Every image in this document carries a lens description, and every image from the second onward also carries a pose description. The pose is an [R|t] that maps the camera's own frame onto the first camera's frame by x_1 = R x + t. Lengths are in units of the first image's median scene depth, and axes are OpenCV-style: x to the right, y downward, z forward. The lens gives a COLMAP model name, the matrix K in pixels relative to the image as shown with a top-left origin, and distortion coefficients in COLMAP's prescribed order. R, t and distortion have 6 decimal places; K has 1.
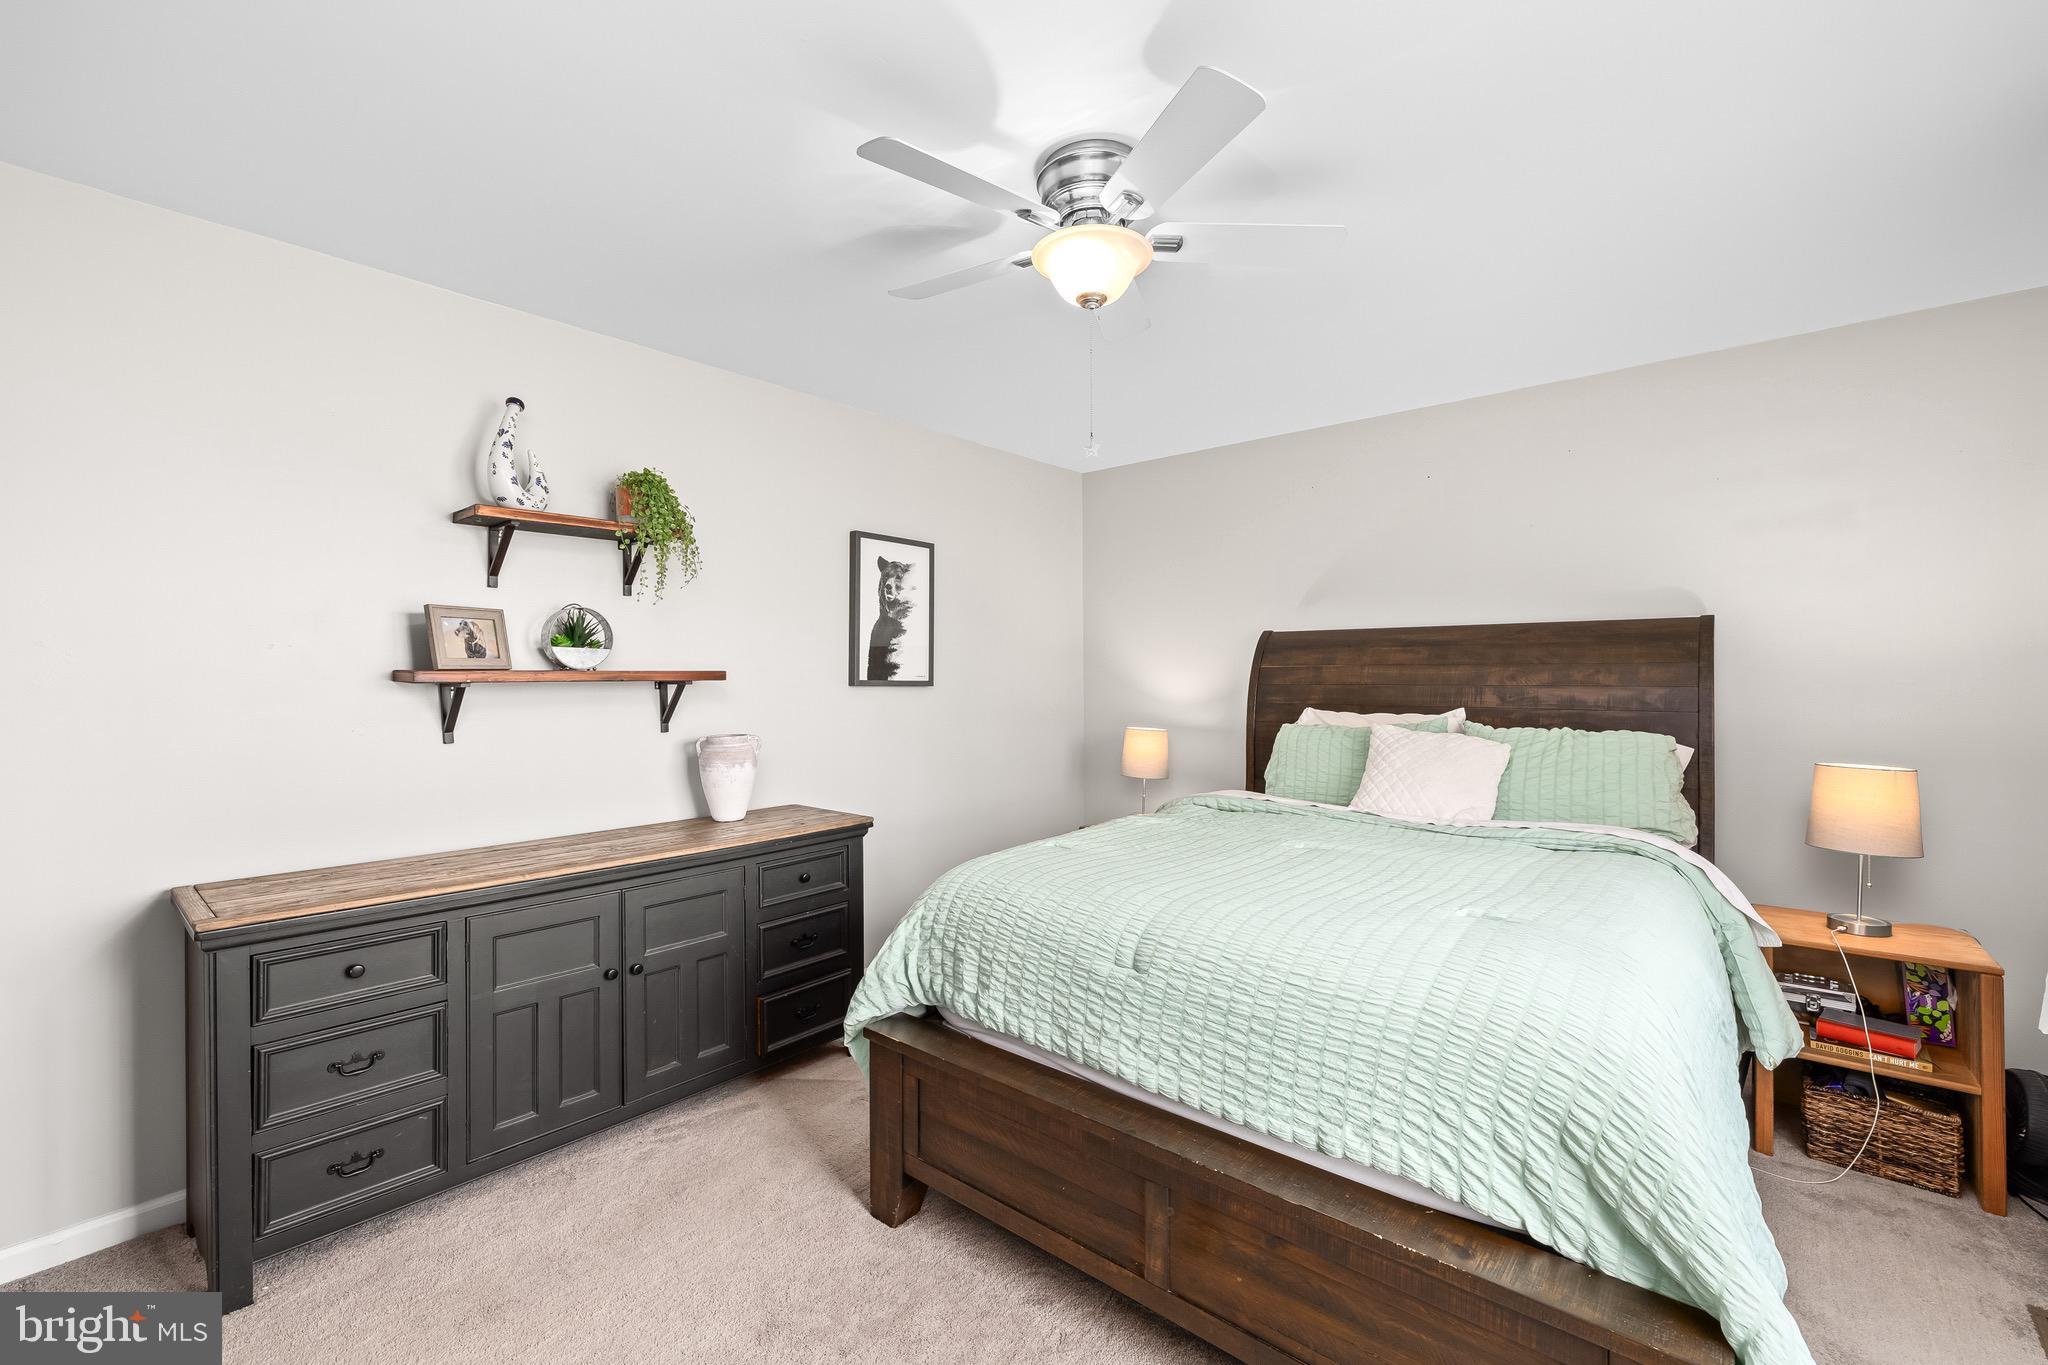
lens RADIAL K [[875.9, 0, 1005.7], [0, 875.9, 663.9], [0, 0, 1]] dist [-0.030137, 0.000568]
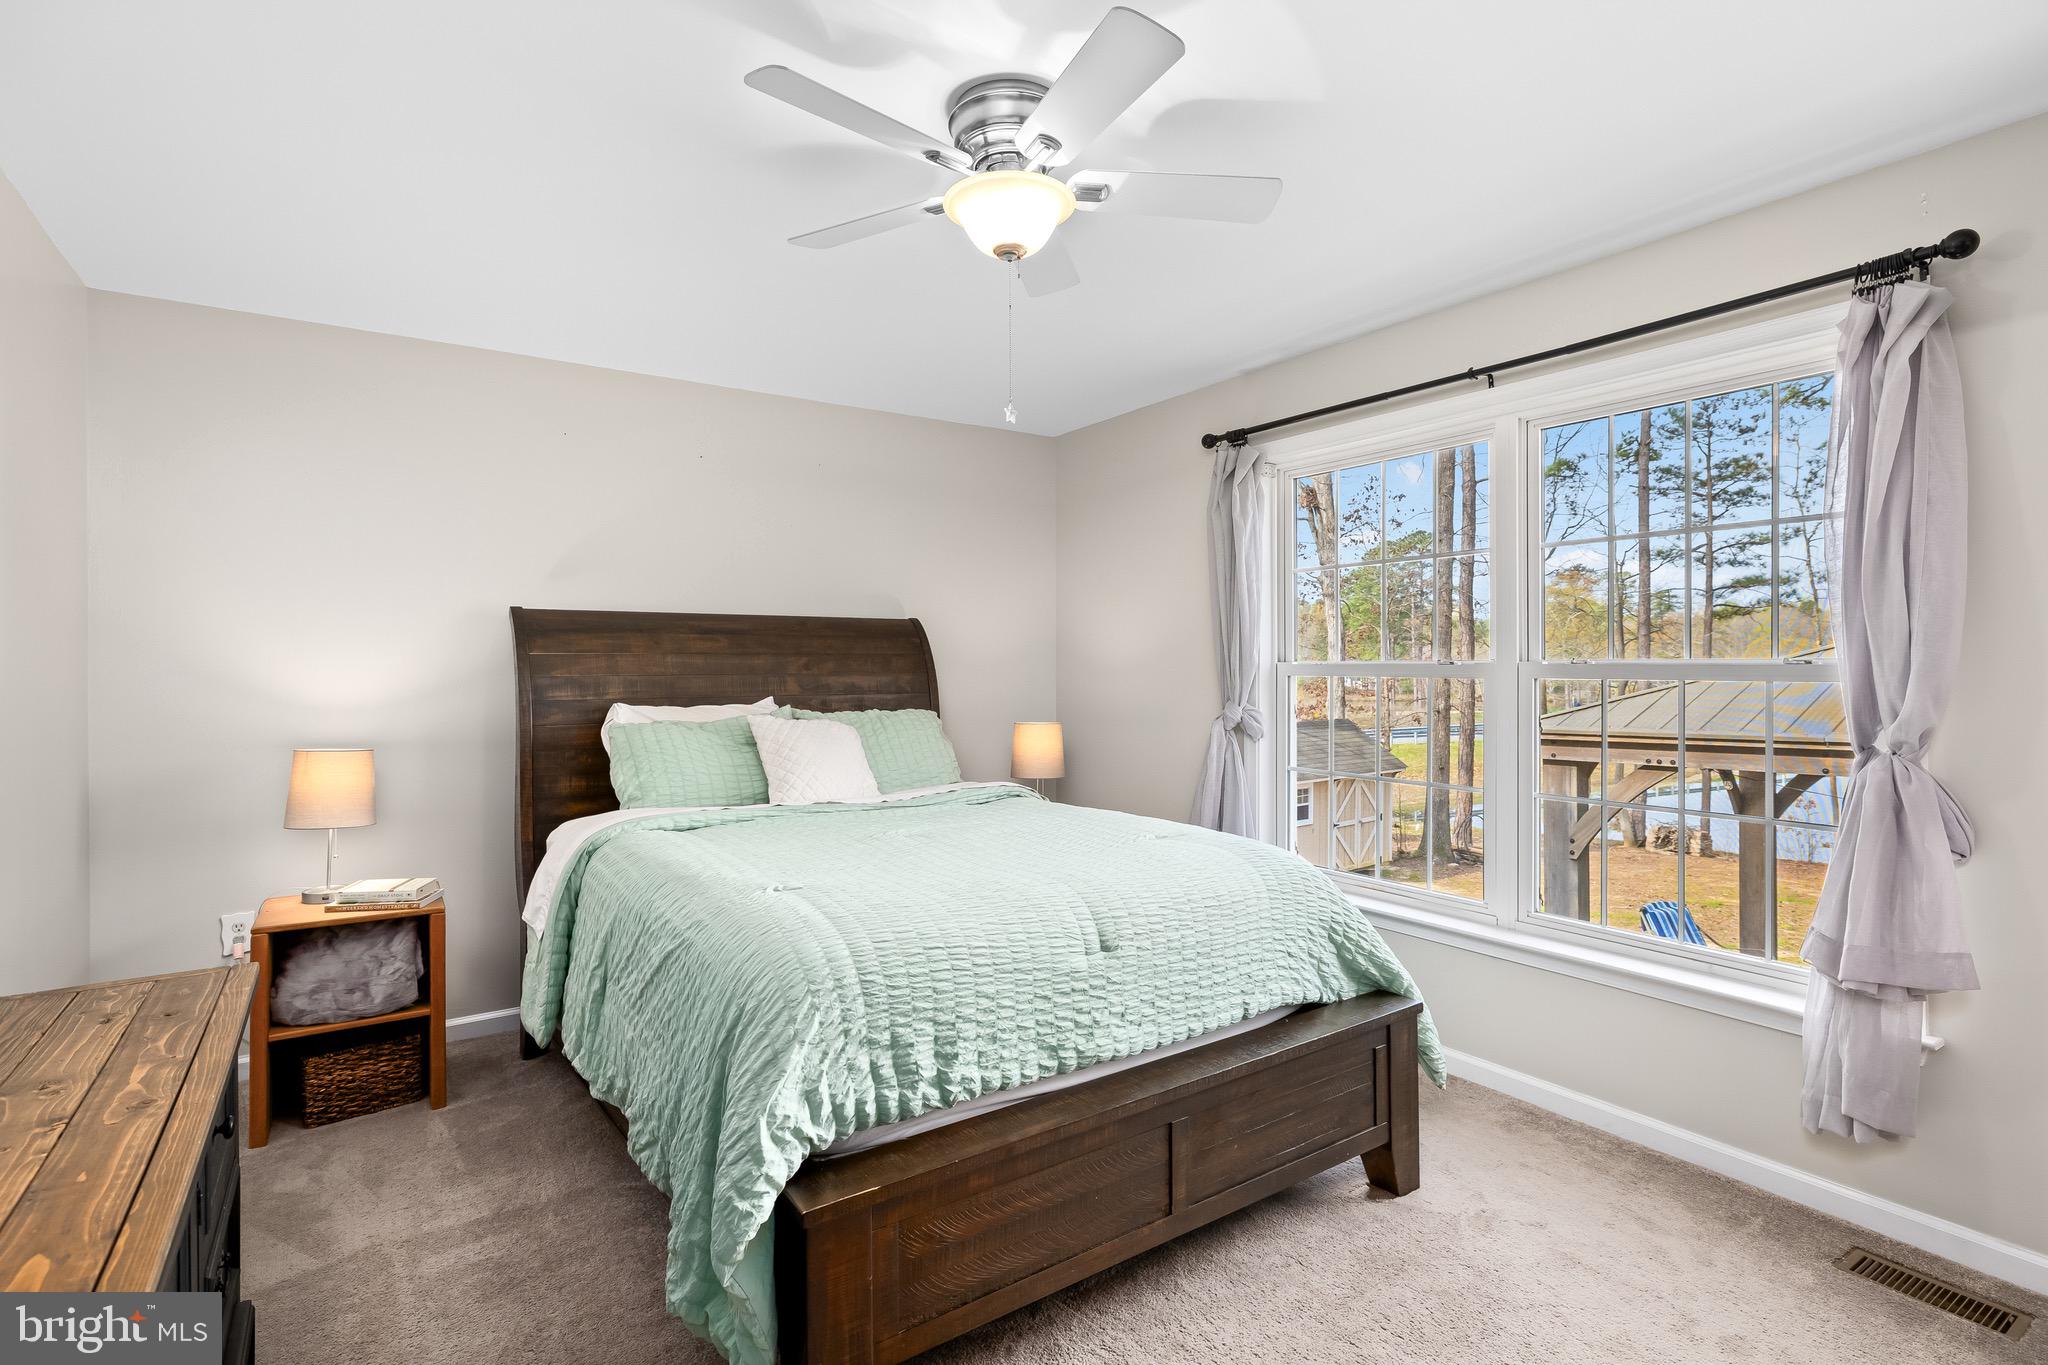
lens RADIAL K [[966.5, 0, 1017.9], [0, 966.5, 691.3], [0, 0, 1]] dist [-0.006636, 0.000090]
pose [[0.224429, -0.028658, 0.974069, -0.885600], [-0.010298, 0.999442, 0.031777, 0.009207], [-0.974436, -0.017163, 0.224009, 0.775256]]
